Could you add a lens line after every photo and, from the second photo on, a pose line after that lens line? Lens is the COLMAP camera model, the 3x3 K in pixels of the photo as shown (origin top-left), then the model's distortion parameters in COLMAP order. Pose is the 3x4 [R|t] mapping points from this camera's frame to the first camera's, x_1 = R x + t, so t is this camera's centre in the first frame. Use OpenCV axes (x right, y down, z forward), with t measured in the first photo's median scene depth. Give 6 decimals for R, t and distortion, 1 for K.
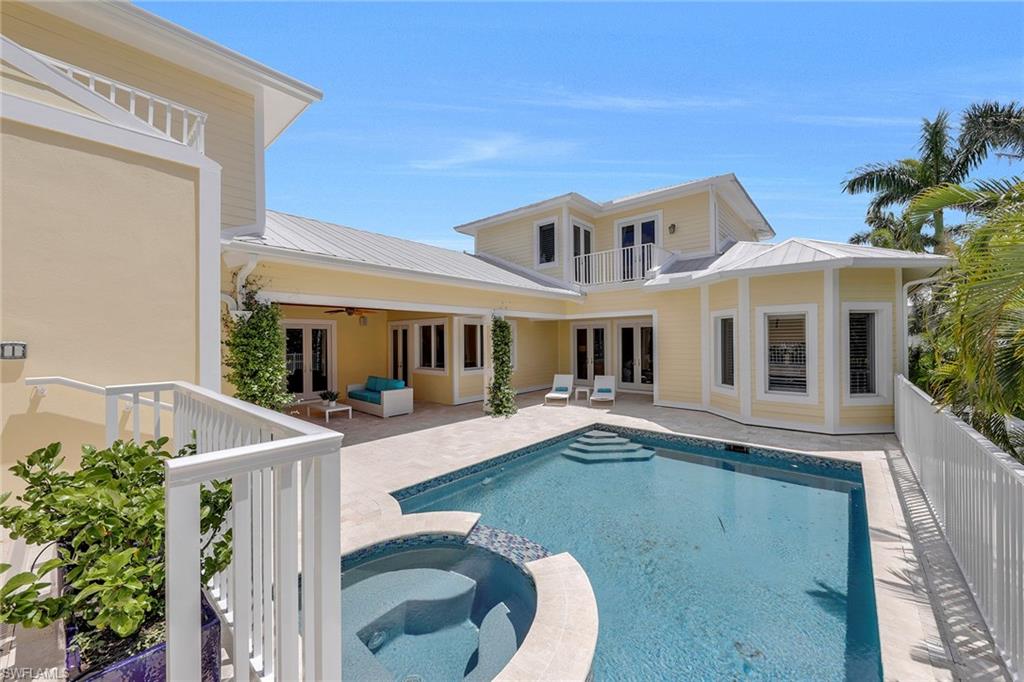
lens RADIAL K [[383.8, 0, 515.8], [0, 383.8, 340.1], [0, 0, 1]] dist [0.000360, -0.000061]
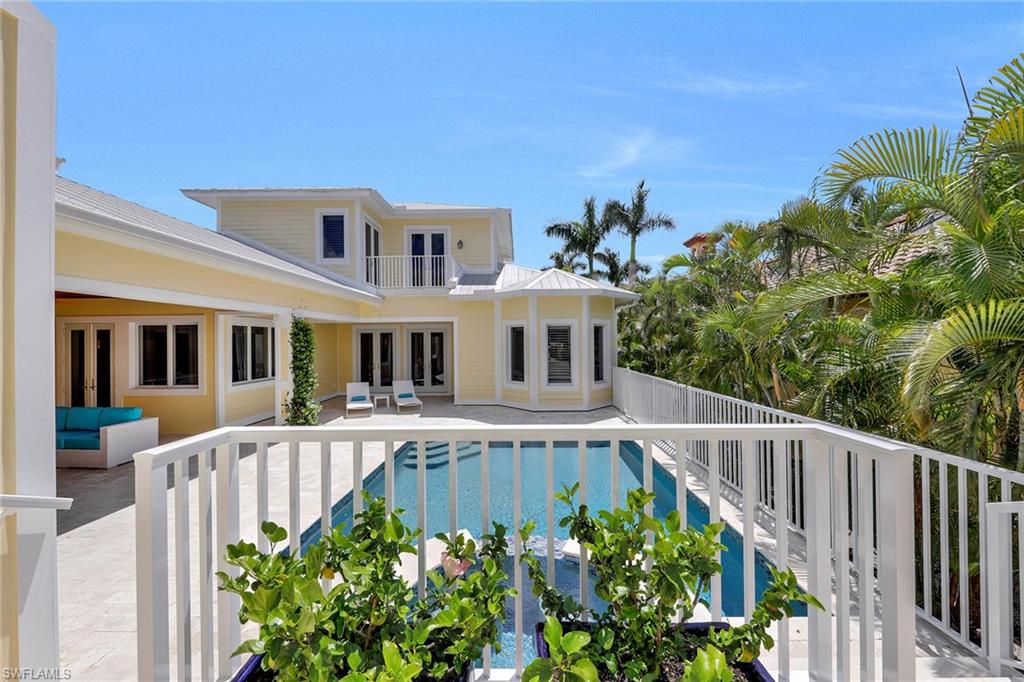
lens RADIAL K [[383.8, 0, 515.8], [0, 383.8, 340.1], [0, 0, 1]] dist [0.000360, -0.000061]
pose [[0.756443, 0.003726, 0.654049, -0.204610], [0.002266, 0.999963, -0.008316, -0.003766], [-0.654055, 0.007773, 0.756407, 0.059118]]
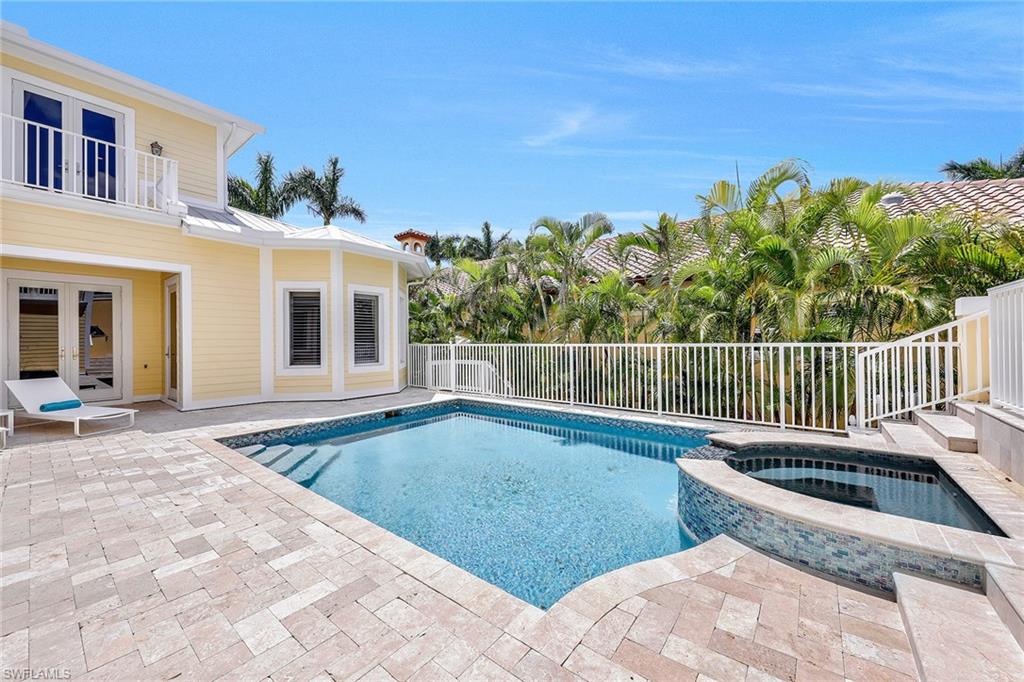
lens RADIAL K [[383.8, 0, 515.8], [0, 383.8, 340.1], [0, 0, 1]] dist [0.000360, -0.000061]
pose [[-0.052963, 0.011687, 0.998528, -0.299761], [0.009250, 0.999894, -0.011212, 0.059212], [-0.998554, 0.008642, -0.053065, 0.444063]]
